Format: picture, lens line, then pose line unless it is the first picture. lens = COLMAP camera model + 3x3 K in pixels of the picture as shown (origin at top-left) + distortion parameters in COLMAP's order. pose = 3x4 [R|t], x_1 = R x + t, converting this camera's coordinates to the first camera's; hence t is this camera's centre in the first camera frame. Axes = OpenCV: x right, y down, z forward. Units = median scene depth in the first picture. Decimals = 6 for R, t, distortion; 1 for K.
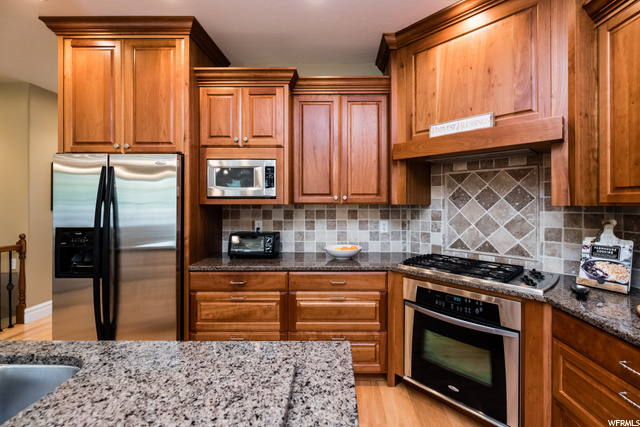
lens RADIAL K [[279.5, 0, 338.3], [0, 279.5, 201.7], [0, 0, 1]] dist [-0.013398, -0.000456]
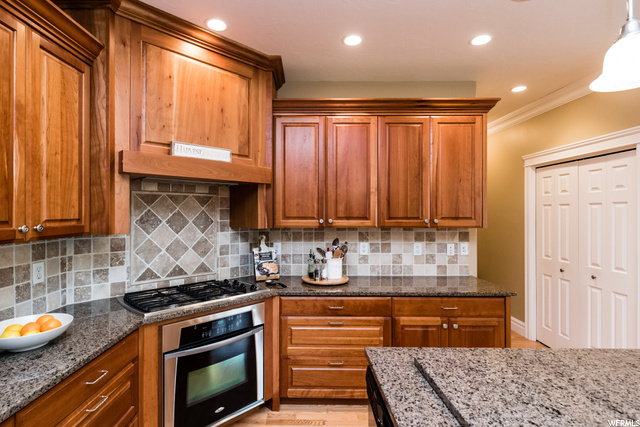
lens RADIAL K [[312.7, 0, 308.1], [0, 312.7, 213.3], [0, 0, 1]] dist [0.006505, -0.001899]
pose [[0.030800, -0.003463, 0.999520, -0.639791], [-0.008193, 0.999960, 0.003717, -0.057298], [-0.999492, -0.008303, 0.030771, 0.550366]]
